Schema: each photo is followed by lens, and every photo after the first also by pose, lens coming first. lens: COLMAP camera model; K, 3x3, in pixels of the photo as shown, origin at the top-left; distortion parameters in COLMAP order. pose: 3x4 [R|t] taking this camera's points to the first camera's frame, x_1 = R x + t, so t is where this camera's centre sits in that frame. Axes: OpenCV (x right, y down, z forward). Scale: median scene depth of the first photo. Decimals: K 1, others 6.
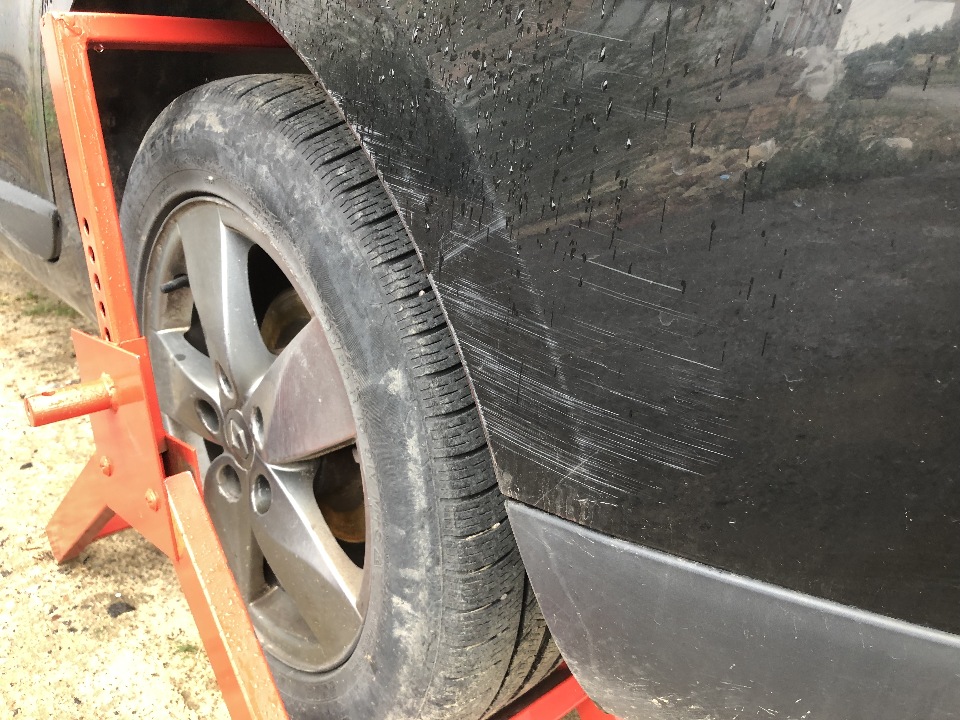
lens RADIAL K [[791.0, 0, 480.0], [0, 791.0, 360.0], [0, 0, 1]] dist [0.040023, -0.092434]
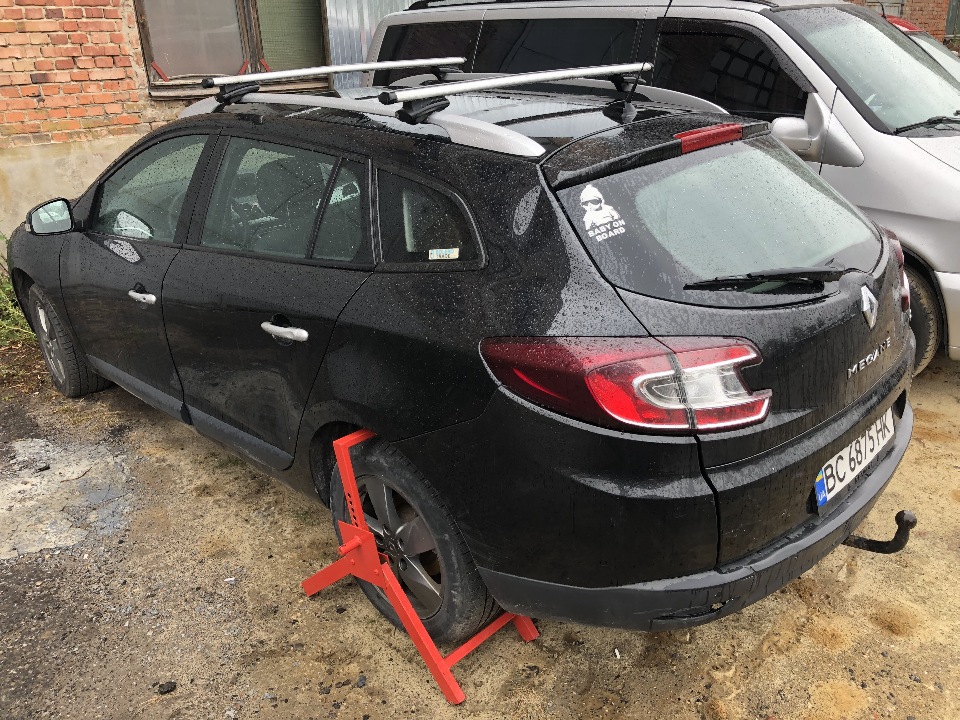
lens RADIAL K [[791.0, 0, 480.0], [0, 791.0, 360.0], [0, 0, 1]] dist [0.040023, -0.092434]
pose [[0.992549, -0.120443, 0.018425, 0.075595], [0.120379, 0.992718, 0.004535, -0.681627], [-0.018837, -0.002283, 0.999820, -2.386153]]
